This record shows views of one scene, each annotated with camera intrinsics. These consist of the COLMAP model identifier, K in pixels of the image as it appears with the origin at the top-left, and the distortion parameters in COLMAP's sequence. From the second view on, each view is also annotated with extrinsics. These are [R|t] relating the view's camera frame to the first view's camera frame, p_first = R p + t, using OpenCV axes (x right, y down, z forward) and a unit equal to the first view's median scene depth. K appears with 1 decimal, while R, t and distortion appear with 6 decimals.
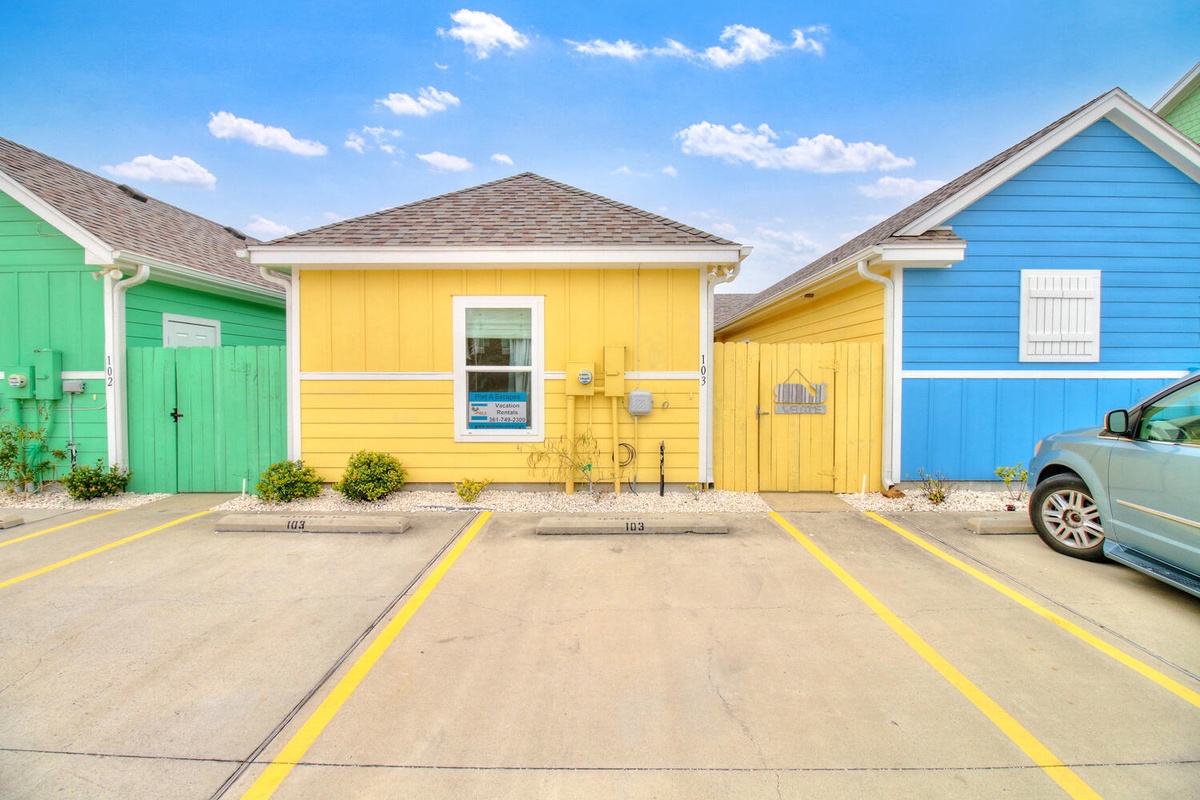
lens RADIAL K [[561.3, 0, 598.2], [0, 561.3, 395.2], [0, 0, 1]] dist [-0.001244, -0.012371]
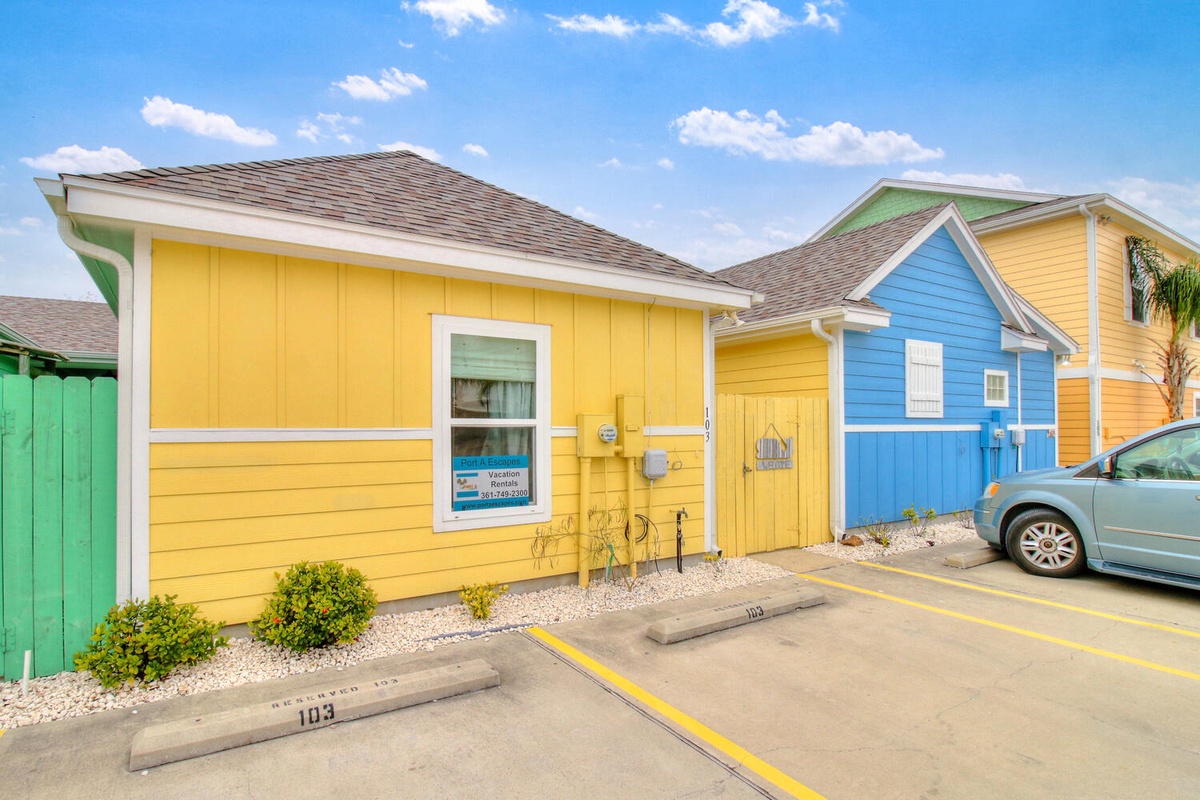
lens RADIAL K [[637.4, 0, 590.5], [0, 637.4, 421.8], [0, 0, 1]] dist [0.001153, -0.017000]
pose [[0.824960, 0.002183, 0.565187, -0.534463], [0.020840, 0.999195, -0.034278, -0.017992], [-0.564807, 0.040056, 0.824250, 0.270491]]
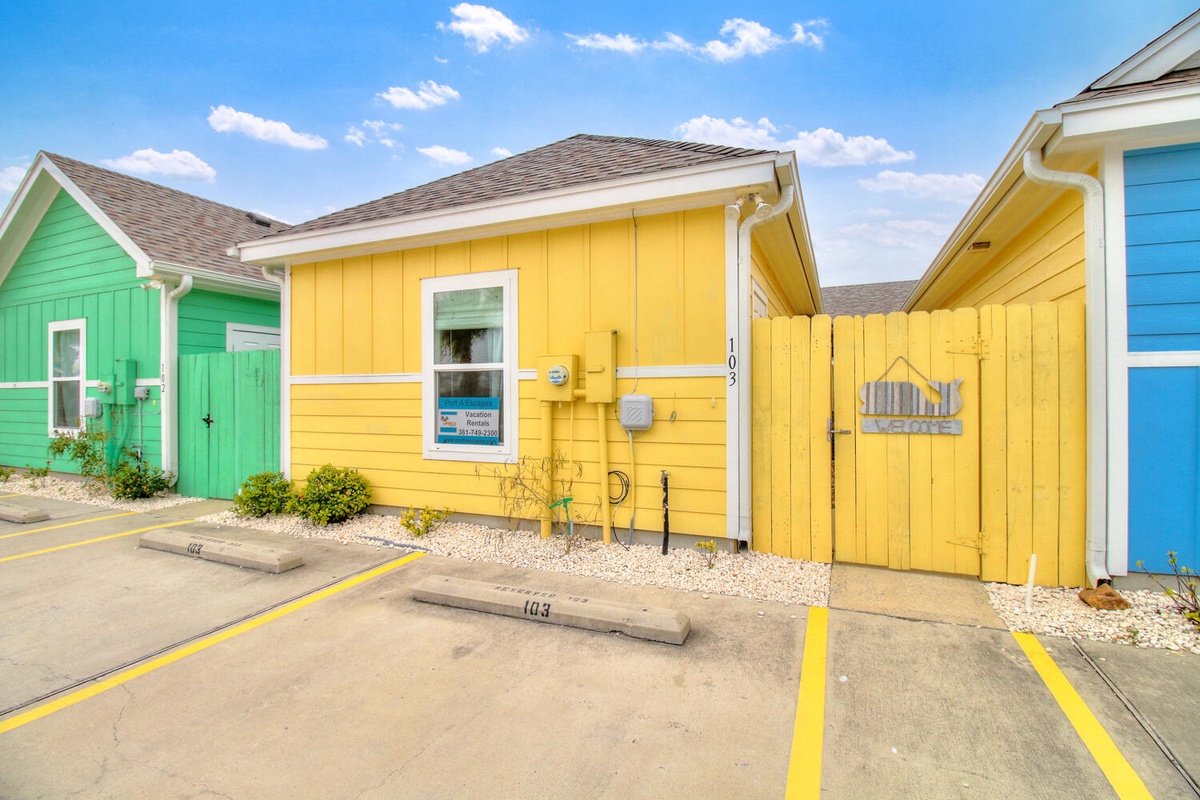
lens RADIAL K [[555.9, 0, 598.0], [0, 555.9, 396.3], [0, 0, 1]] dist [0.000219, -0.013889]
pose [[0.923672, -0.002293, -0.383176, 0.287472], [-0.007072, 0.999710, -0.023030, 0.010175], [0.383118, 0.023982, 0.923388, 0.357704]]
